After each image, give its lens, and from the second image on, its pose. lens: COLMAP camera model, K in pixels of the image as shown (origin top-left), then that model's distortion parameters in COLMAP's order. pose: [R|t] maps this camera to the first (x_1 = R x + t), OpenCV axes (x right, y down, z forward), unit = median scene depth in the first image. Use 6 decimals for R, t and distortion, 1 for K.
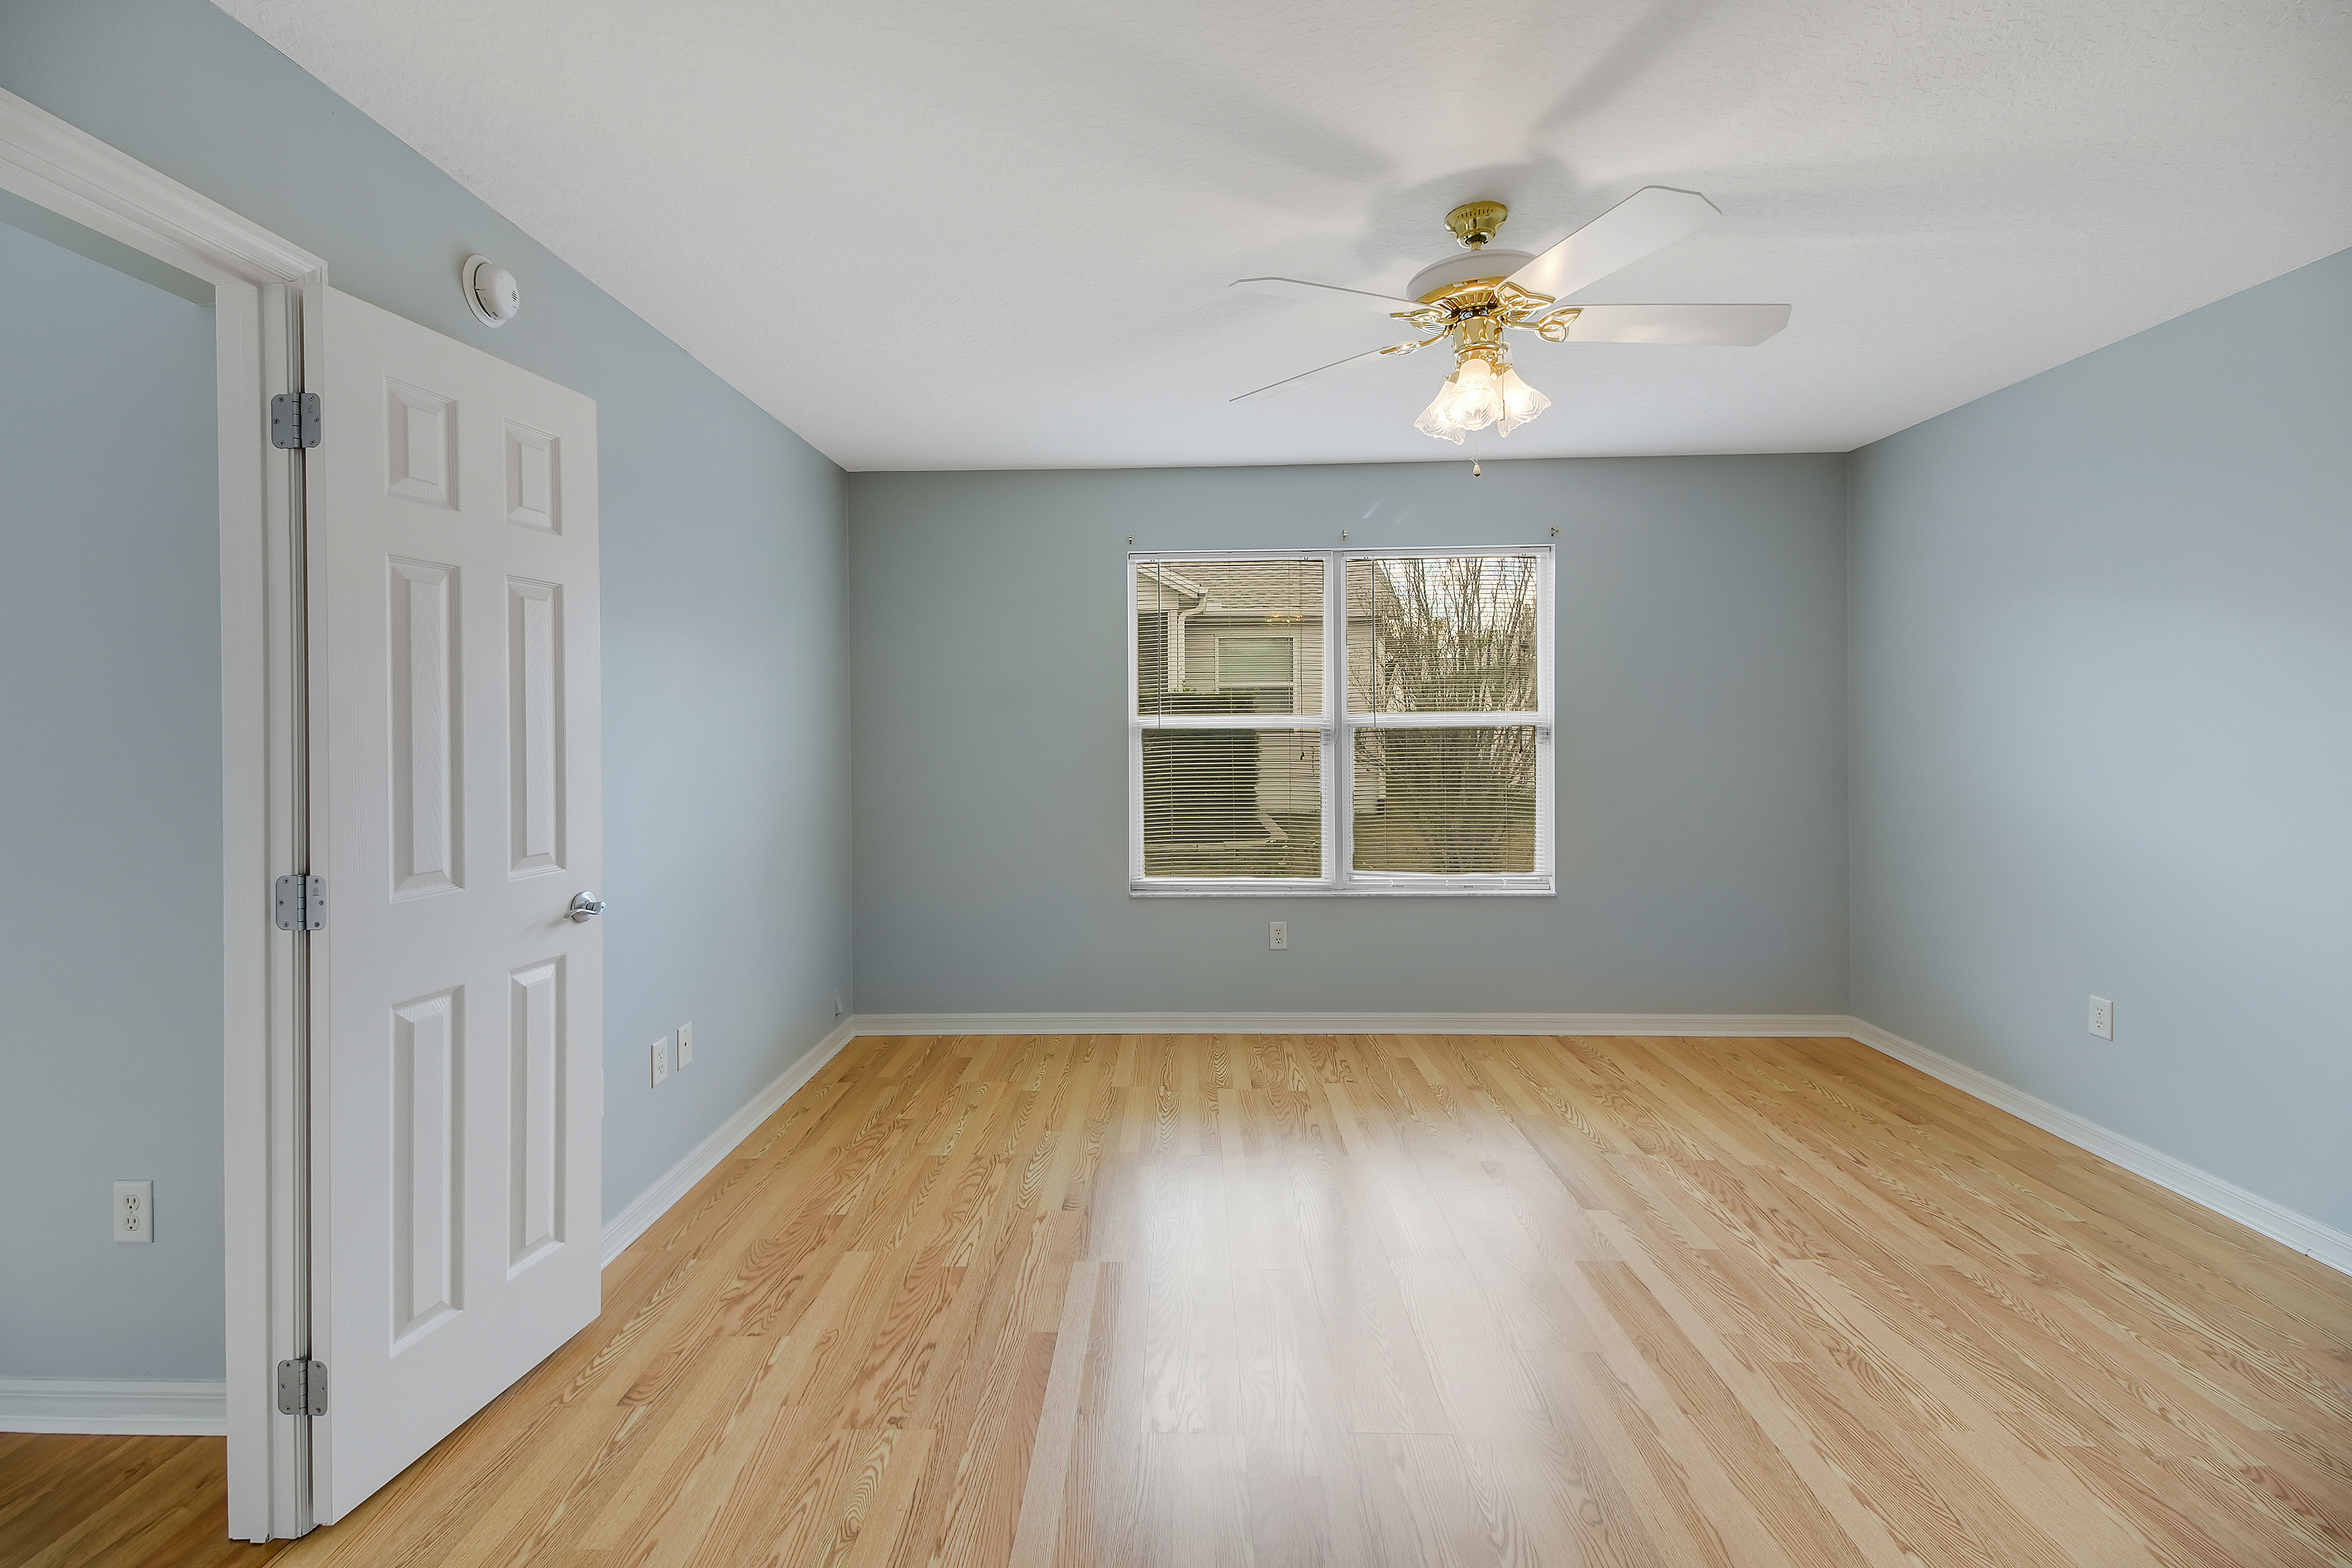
lens RADIAL K [[1005.9, 0, 1161.2], [0, 1005.9, 713.3], [0, 0, 1]] dist [0.045709, -0.020903]
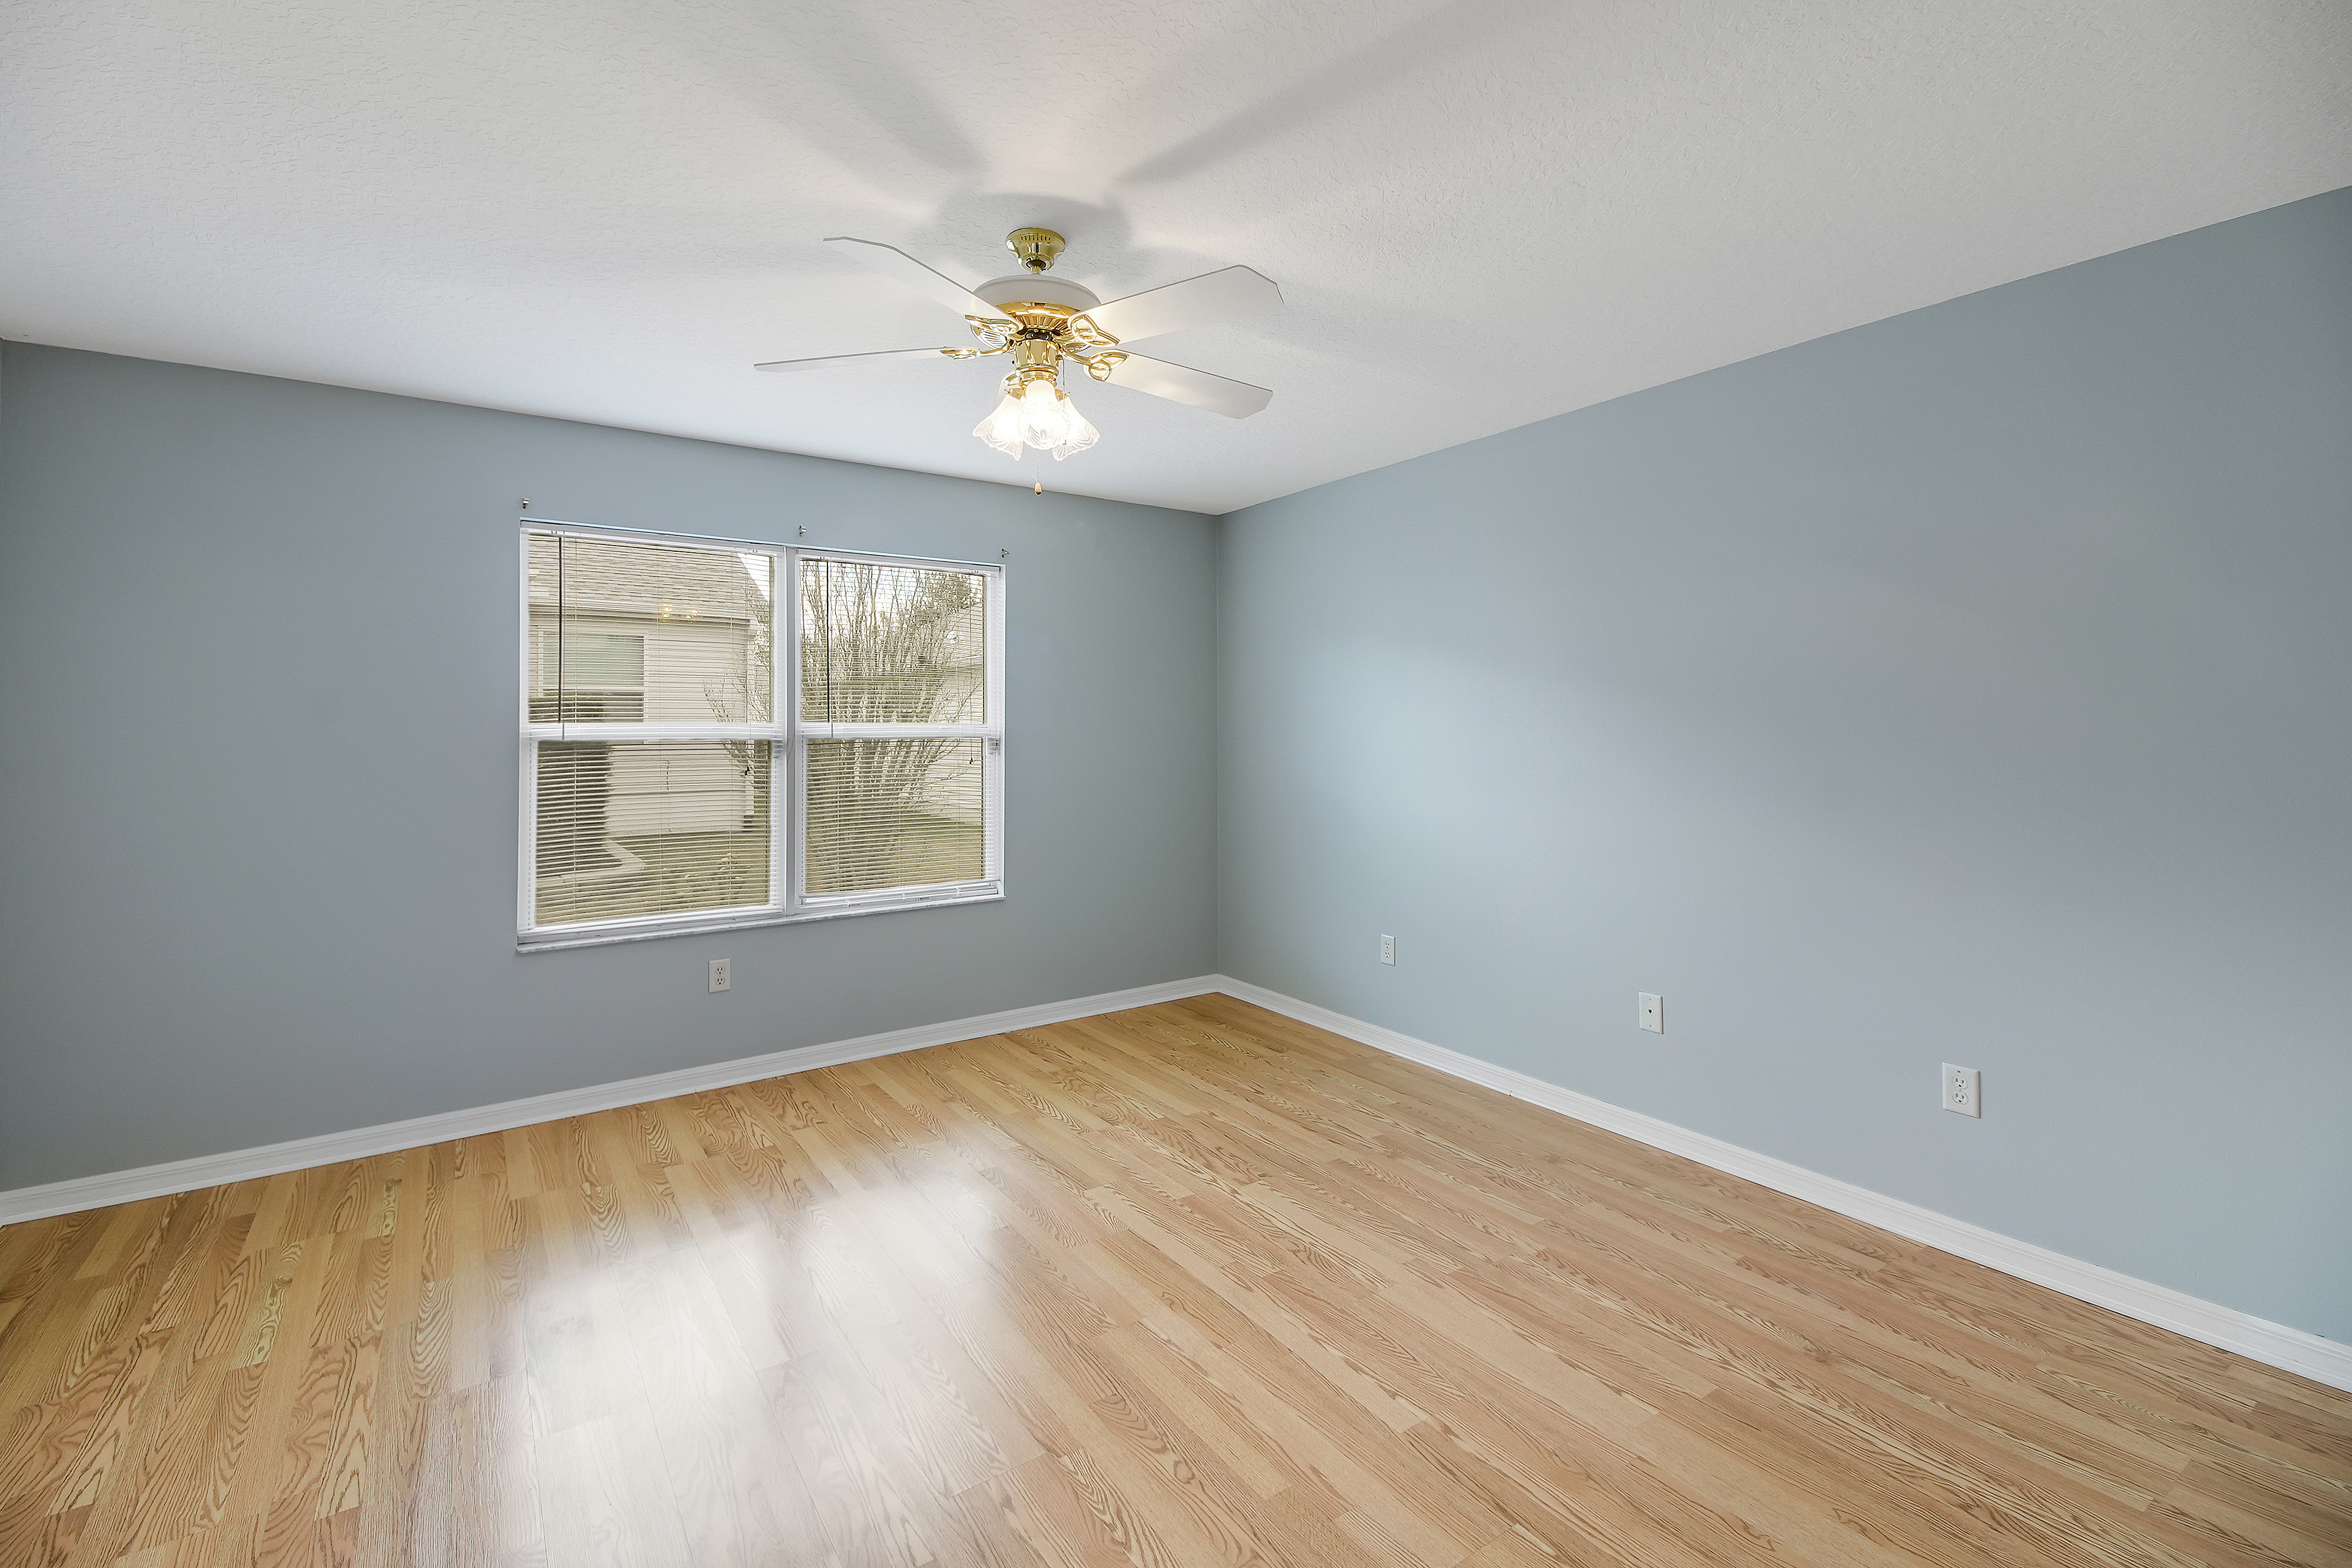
lens RADIAL K [[1011.5, 0, 1154.3], [0, 1011.5, 704.2], [0, 0, 1]] dist [0.047747, -0.021875]
pose [[0.814109, 0.019857, 0.580372, -0.139824], [-0.008910, 0.999725, -0.021706, 0.000112], [-0.580643, 0.012500, 0.814062, 0.074567]]
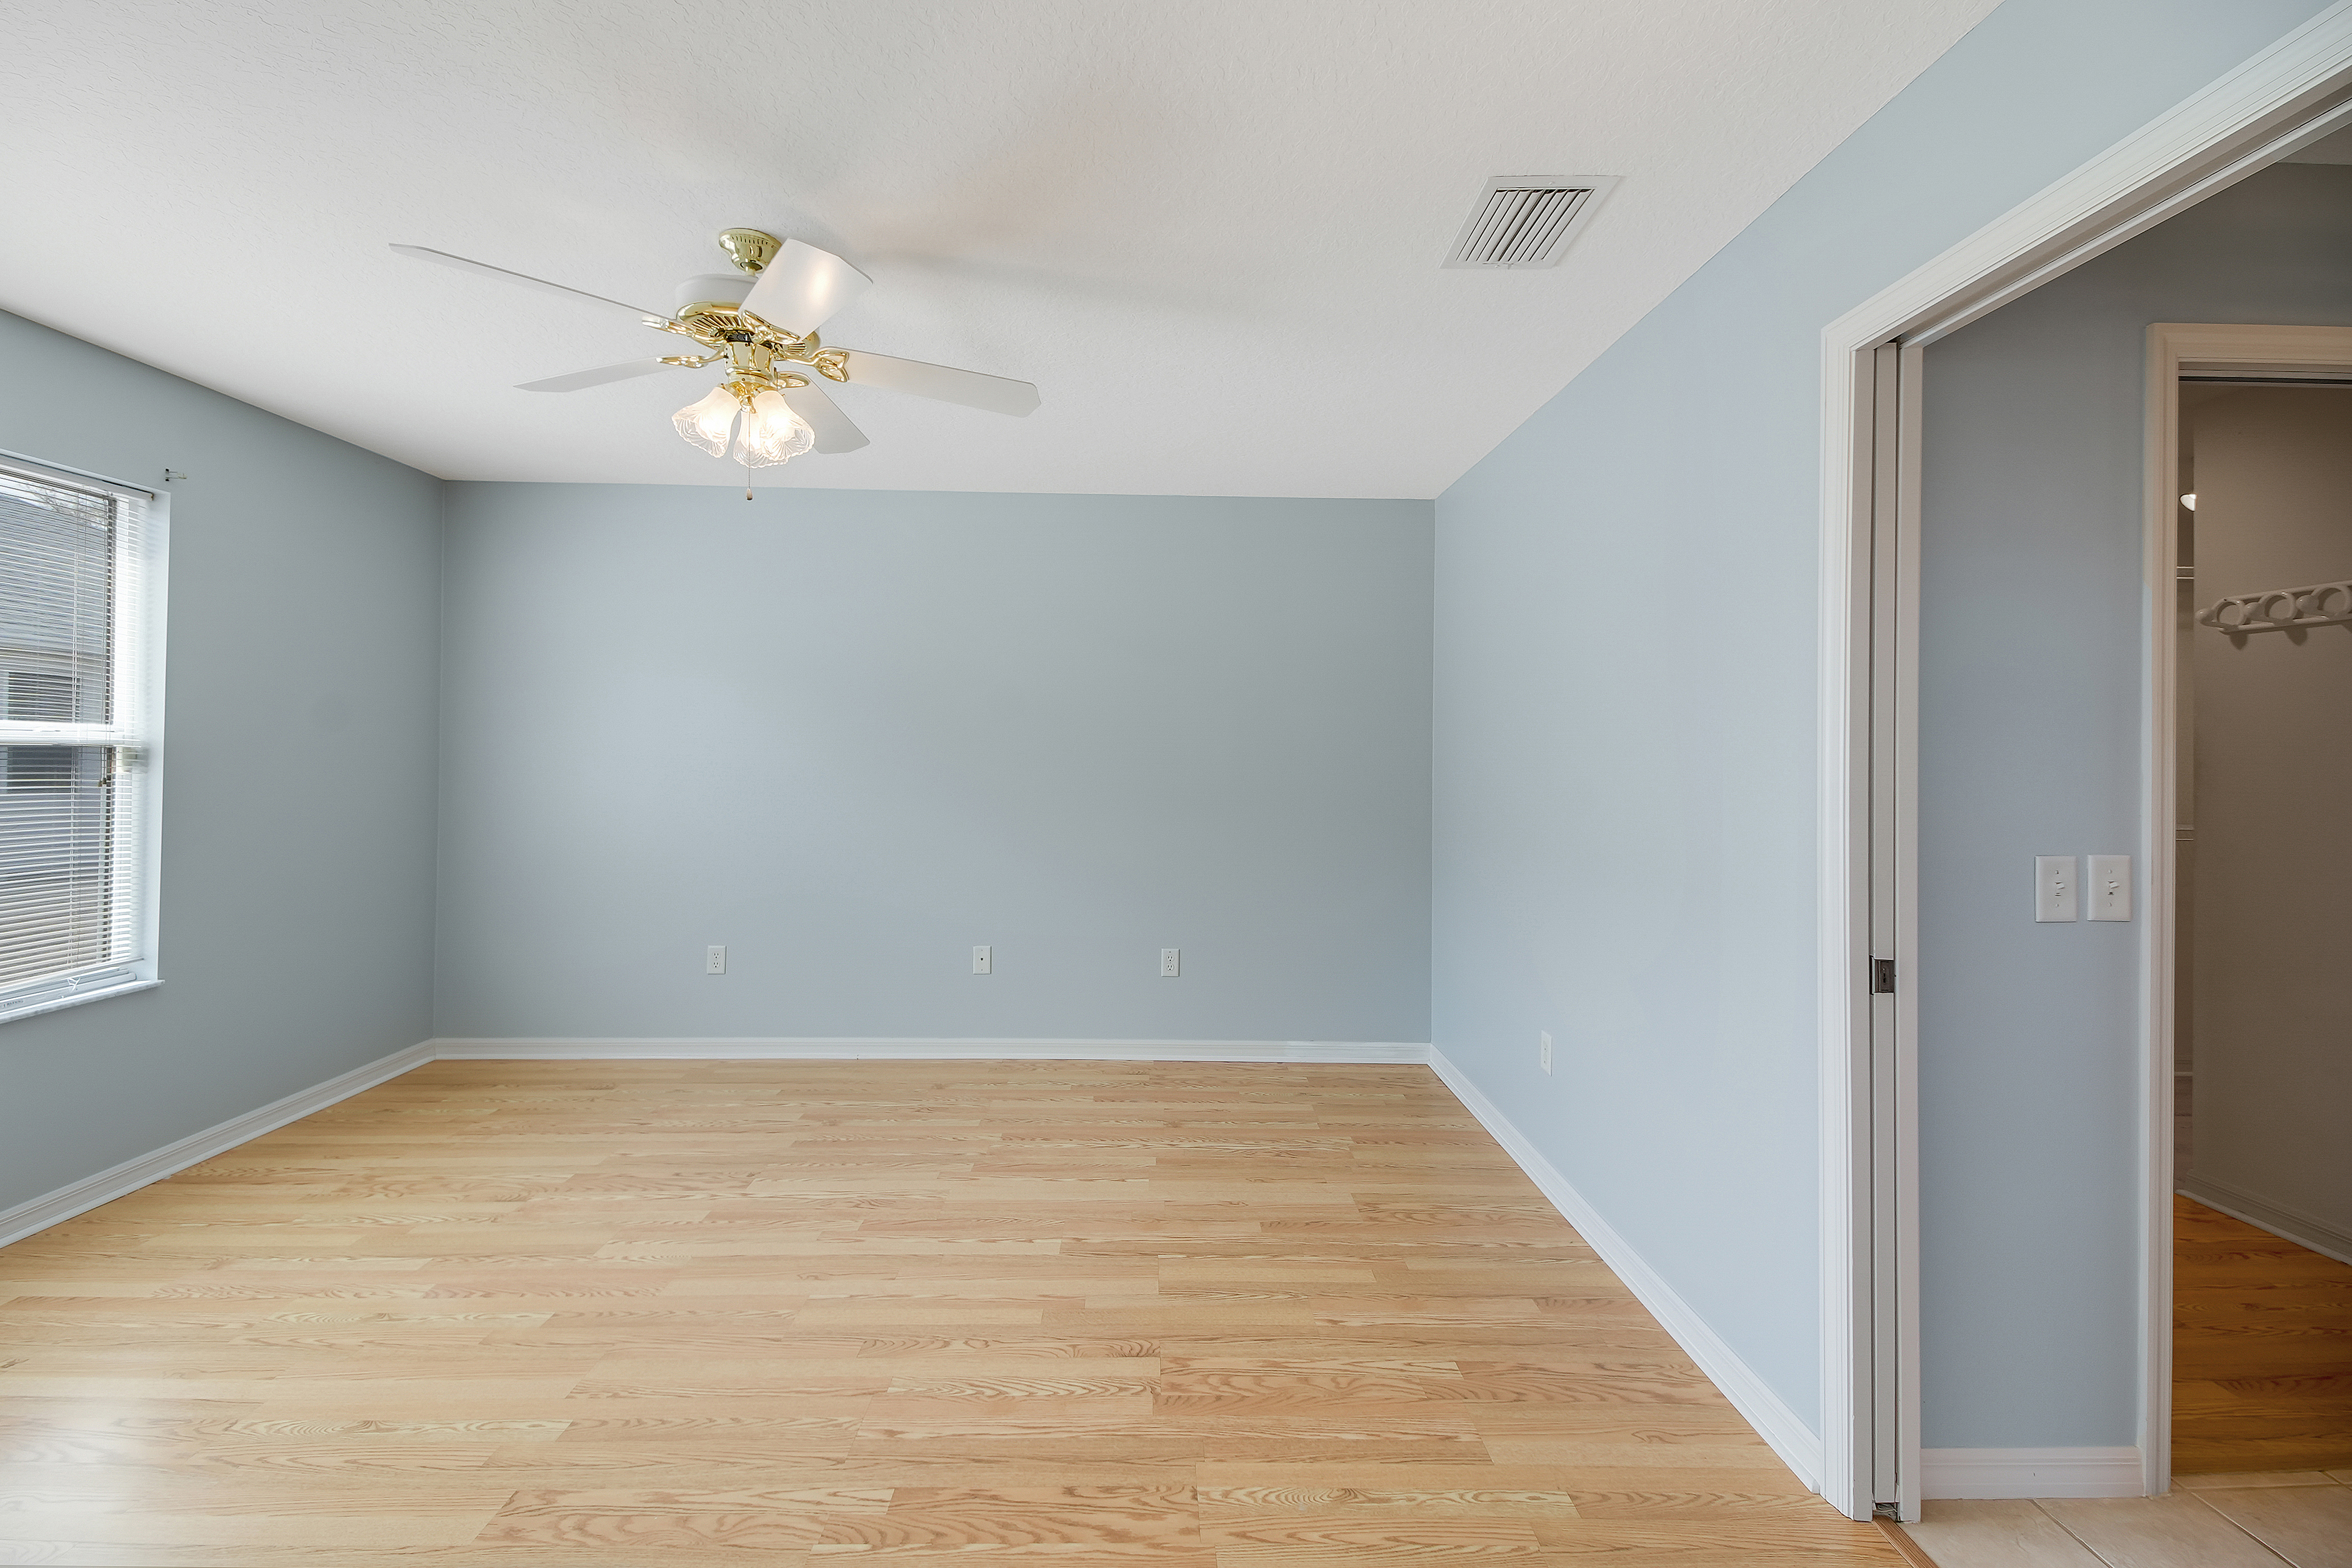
lens RADIAL K [[1013.4, 0, 1160.8], [0, 1013.4, 717.9], [0, 0, 1]] dist [0.046689, -0.021285]
pose [[-0.042282, 0.042277, 0.998211, -0.537417], [-0.021414, 0.998836, -0.043210, 0.013307], [-0.998876, -0.023202, -0.041327, 0.473114]]
